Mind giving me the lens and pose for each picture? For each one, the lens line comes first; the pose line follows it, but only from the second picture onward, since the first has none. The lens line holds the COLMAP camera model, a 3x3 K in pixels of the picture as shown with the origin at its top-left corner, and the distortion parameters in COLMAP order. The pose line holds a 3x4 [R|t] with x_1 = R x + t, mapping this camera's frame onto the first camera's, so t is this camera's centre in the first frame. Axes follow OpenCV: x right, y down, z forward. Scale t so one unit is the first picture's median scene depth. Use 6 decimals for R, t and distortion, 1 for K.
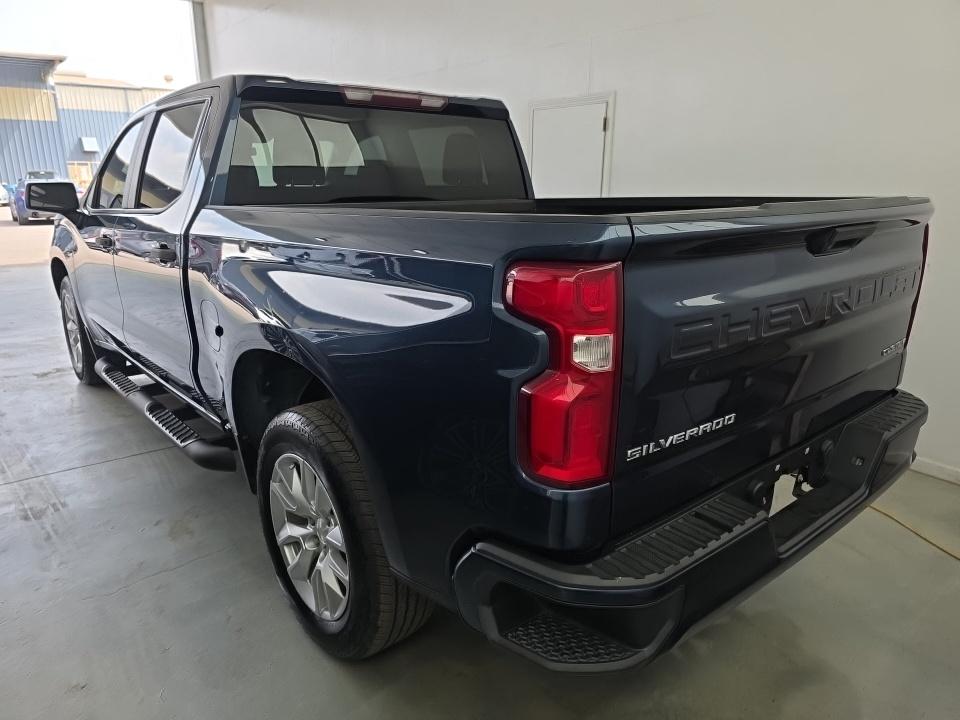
lens RADIAL K [[654.3, 0, 480.0], [0, 654.3, 360.0], [0, 0, 1]] dist [0.008767, -0.000748]
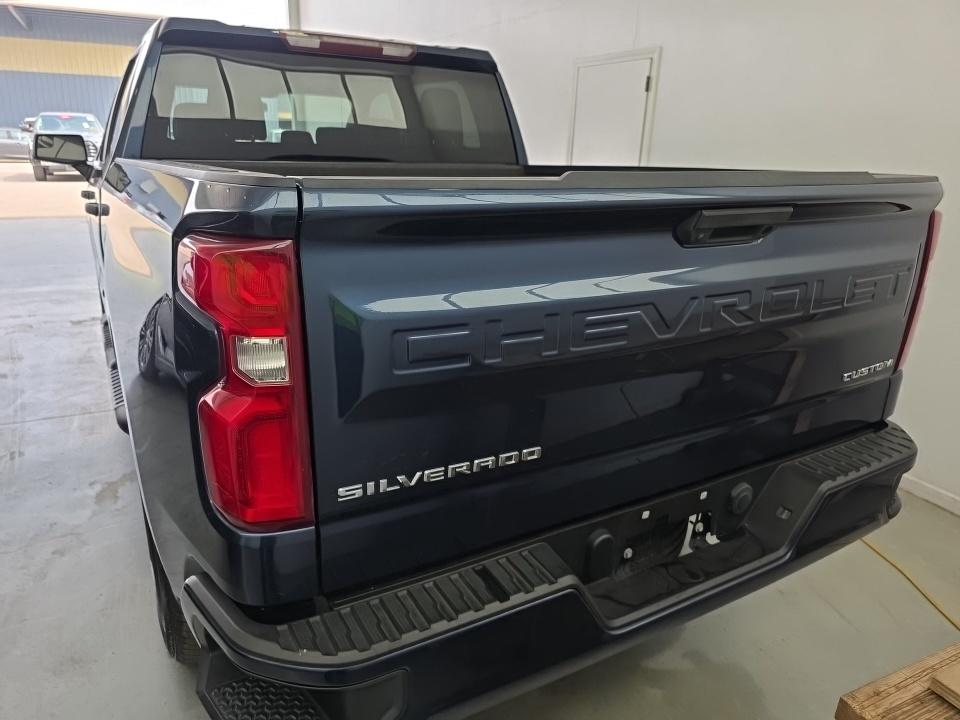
lens RADIAL K [[653.1, 0, 480.0], [0, 653.1, 360.0], [0, 0, 1]] dist [0.020544, -0.001808]
pose [[0.984220, 0.078570, -0.158547, 0.237616], [-0.071302, 0.996149, 0.051029, -0.029798], [0.161946, -0.038919, 0.986032, 0.130031]]
